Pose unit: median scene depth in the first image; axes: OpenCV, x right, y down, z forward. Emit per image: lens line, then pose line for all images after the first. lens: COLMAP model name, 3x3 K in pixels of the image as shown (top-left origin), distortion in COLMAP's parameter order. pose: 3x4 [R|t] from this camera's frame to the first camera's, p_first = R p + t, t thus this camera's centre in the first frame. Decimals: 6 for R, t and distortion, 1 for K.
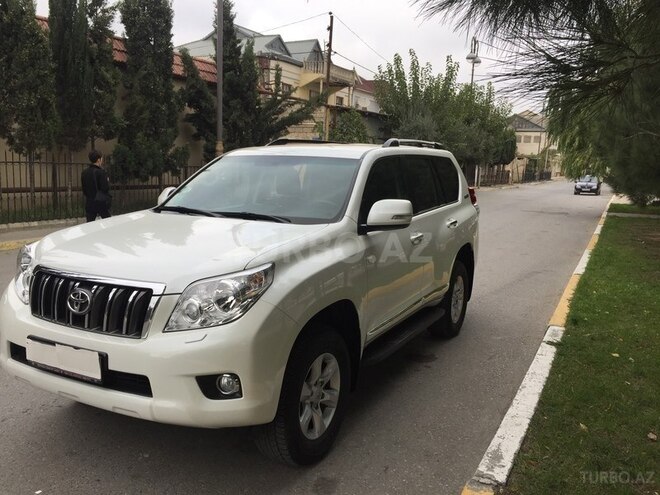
lens RADIAL K [[570.1, 0, 330.0], [0, 570.1, 247.5], [0, 0, 1]] dist [0.064045, 0.000444]
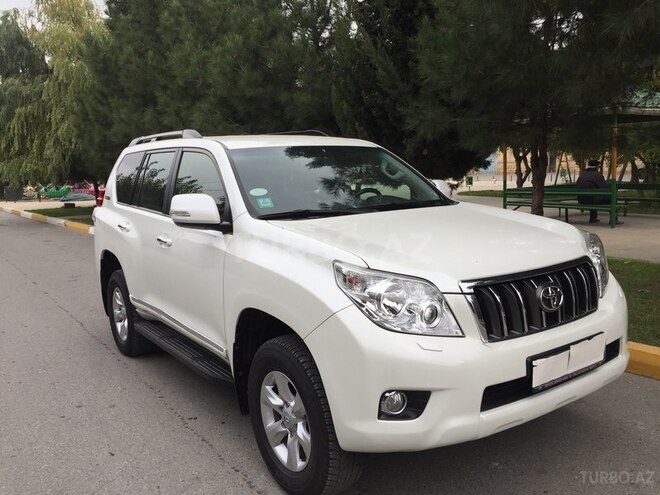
lens RADIAL K [[575.3, 0, 330.0], [0, 575.3, 247.5], [0, 0, 1]] dist [0.044621, -0.011713]
pose [[0.436735, -0.168649, 0.883640, -0.934971], [0.182484, 0.978456, 0.096553, -0.089645], [-0.880887, 0.119082, 0.458102, 0.605256]]
